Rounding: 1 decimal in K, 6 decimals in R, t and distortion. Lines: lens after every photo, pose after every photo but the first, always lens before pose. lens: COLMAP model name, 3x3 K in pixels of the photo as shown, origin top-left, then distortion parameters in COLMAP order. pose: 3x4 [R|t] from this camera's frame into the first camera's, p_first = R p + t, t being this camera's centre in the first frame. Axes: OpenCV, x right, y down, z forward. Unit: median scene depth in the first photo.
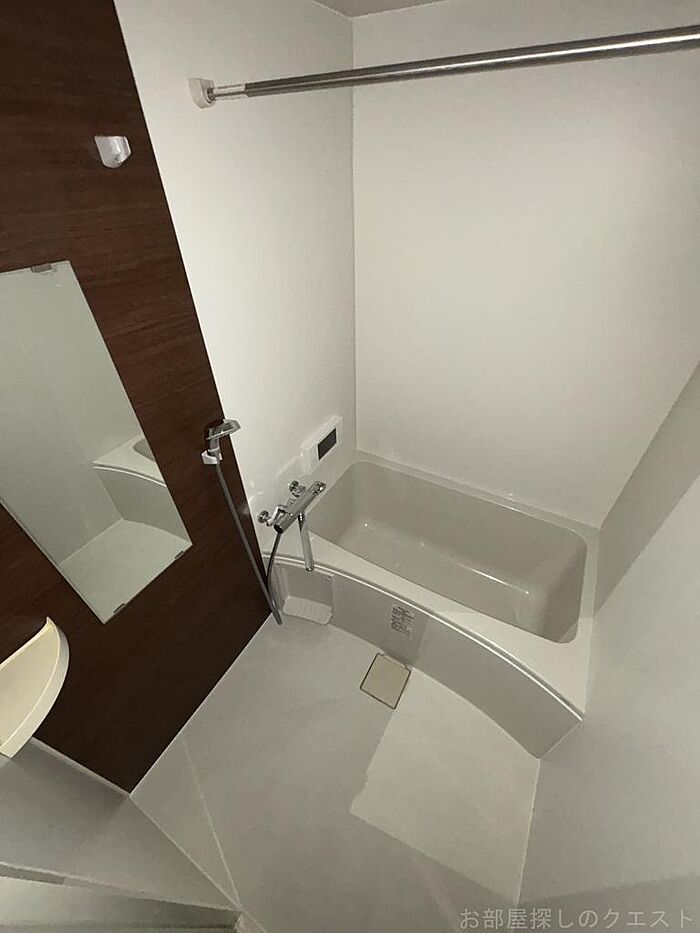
lens RADIAL K [[379.6, 0, 350.6], [0, 379.6, 466.8], [0, 0, 1]] dist [0.003709, -0.000737]
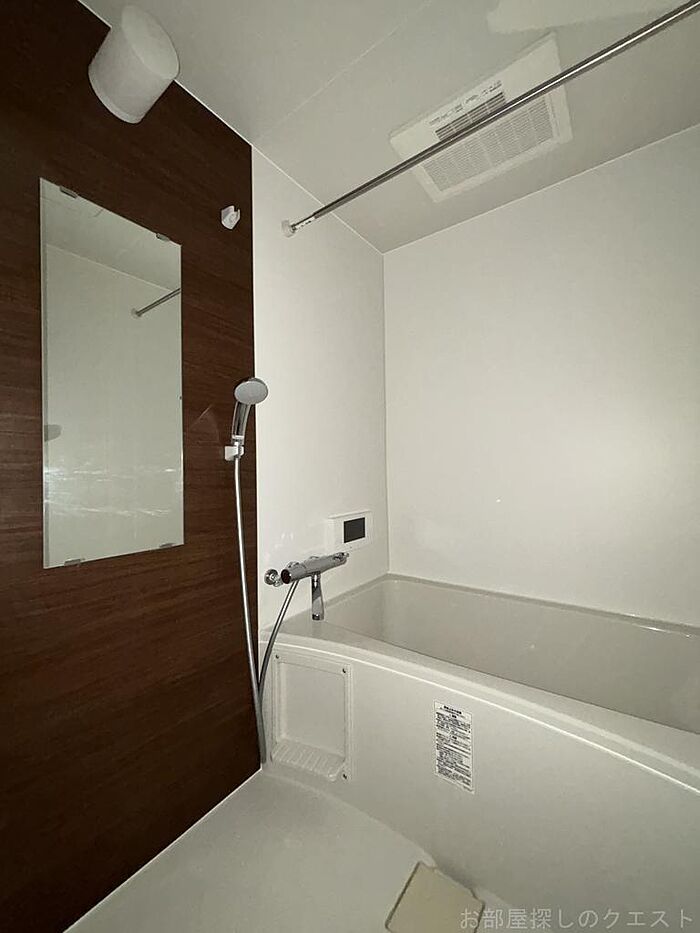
lens RADIAL K [[379.6, 0, 348.3], [0, 379.6, 466.8], [0, 0, 1]] dist [0.003709, -0.000737]
pose [[0.992200, 0.000802, -0.124656, 0.041065], [-0.080149, 0.769995, -0.632996, 0.452913], [0.095477, 0.638049, 0.764053, 0.219948]]
